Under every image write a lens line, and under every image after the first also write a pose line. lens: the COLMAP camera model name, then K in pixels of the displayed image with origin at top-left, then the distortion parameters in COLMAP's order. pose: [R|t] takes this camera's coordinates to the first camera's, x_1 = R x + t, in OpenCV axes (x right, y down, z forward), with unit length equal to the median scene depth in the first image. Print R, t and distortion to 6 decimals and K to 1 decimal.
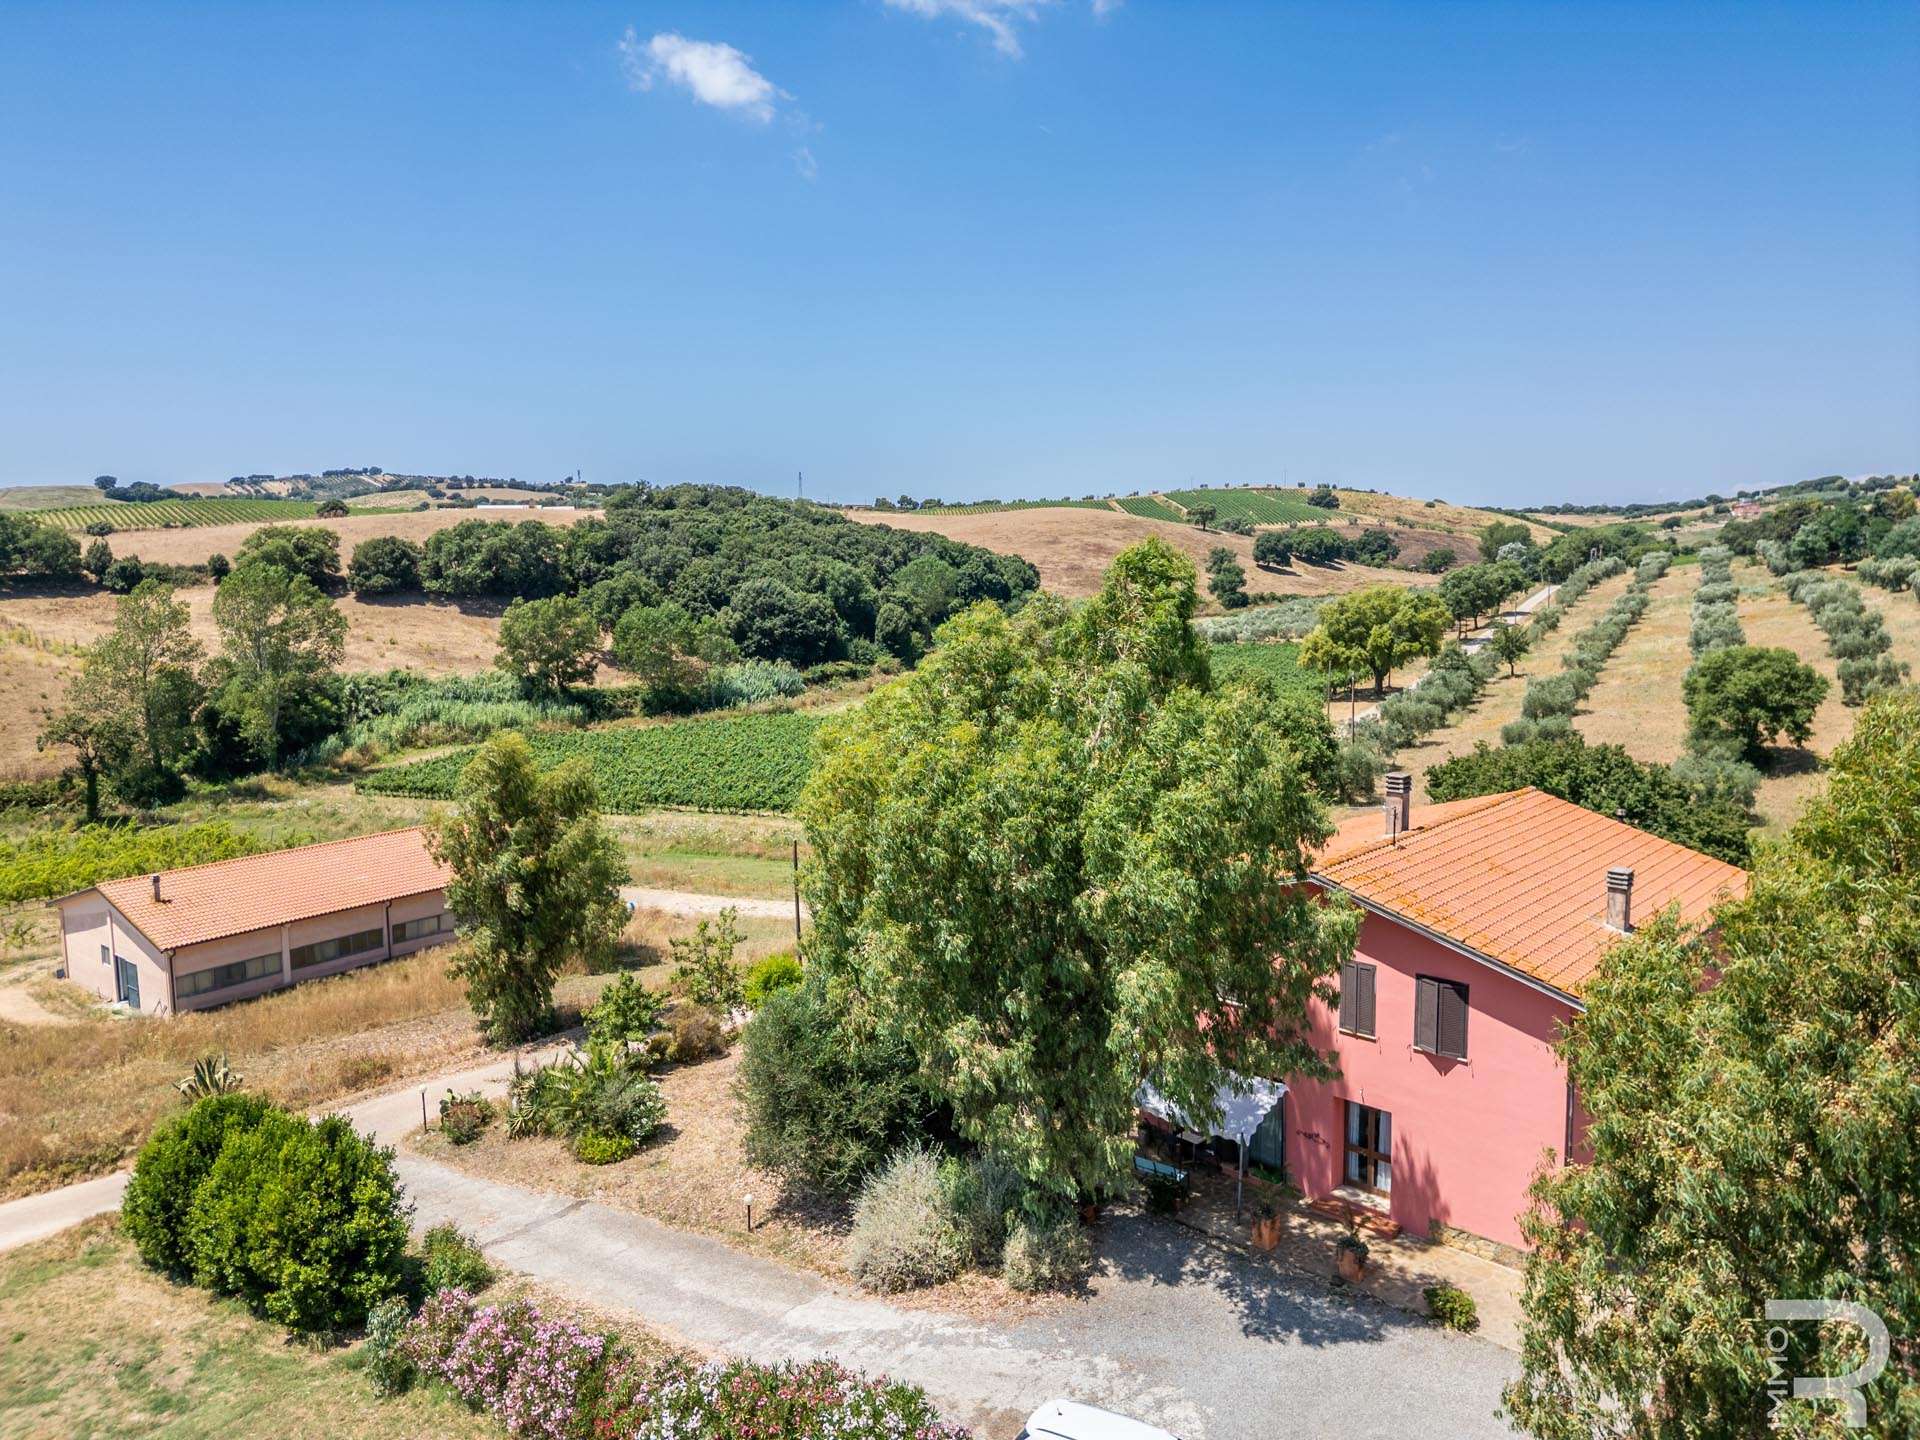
lens RADIAL K [[1340.4, 0, 960.0], [0, 1340.4, 720.0], [0, 0, 1]] dist [0.096845, -0.095849]
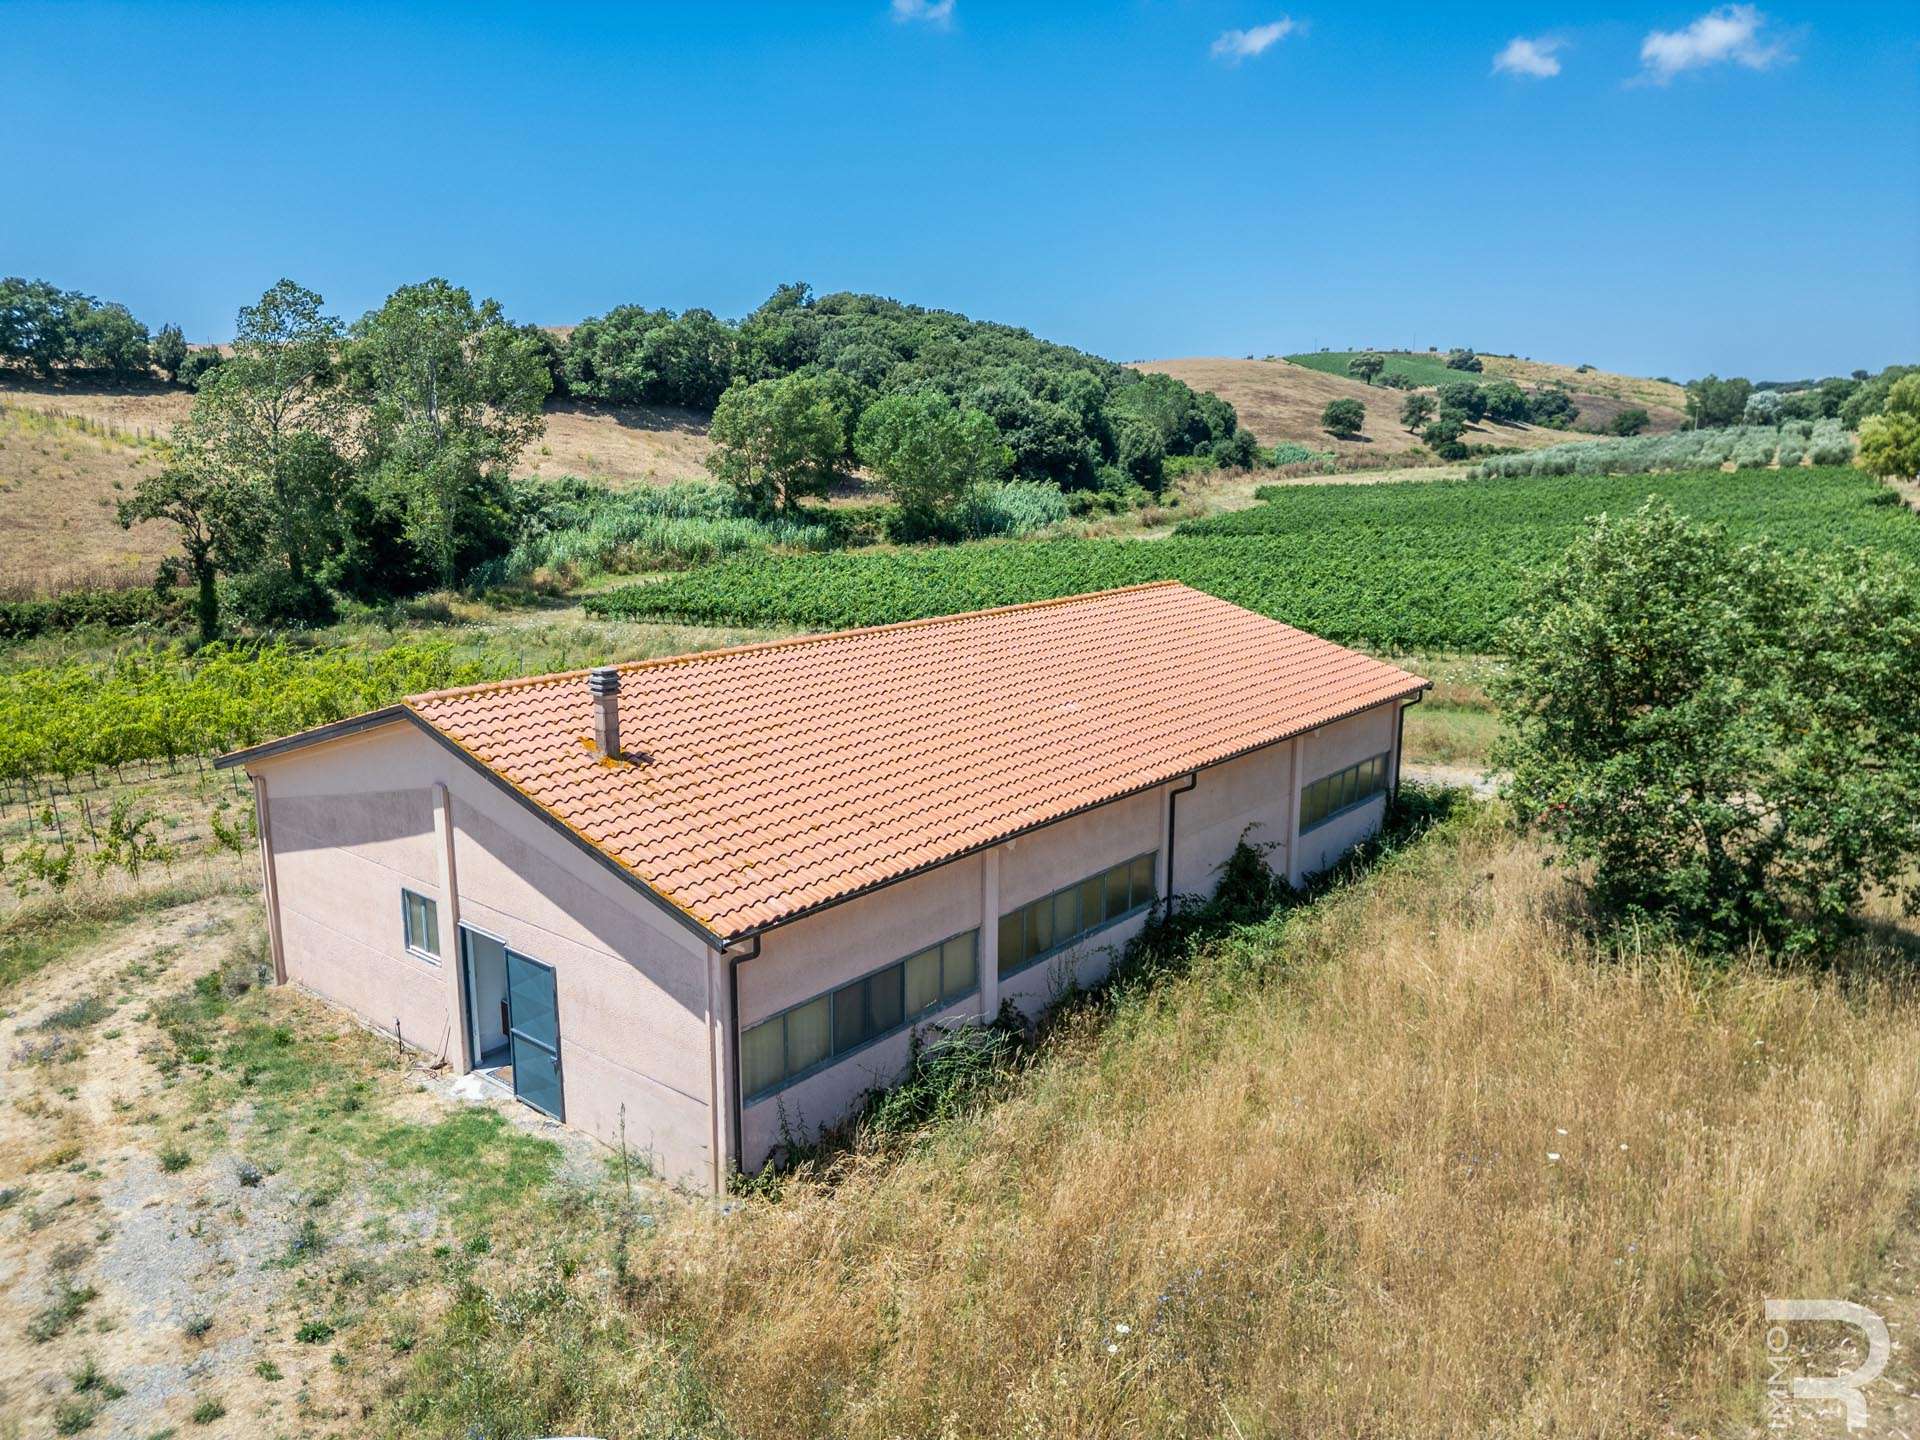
lens RADIAL K [[1322.5, 0, 960.0], [0, 1322.5, 720.0], [0, 0, 1]] dist [0.069465, -0.063680]
pose [[0.999687, 0.014675, -0.020245, -0.195253], [-0.013020, 0.996742, 0.079598, 0.038822], [0.021347, -0.079310, 0.996621, 0.276199]]
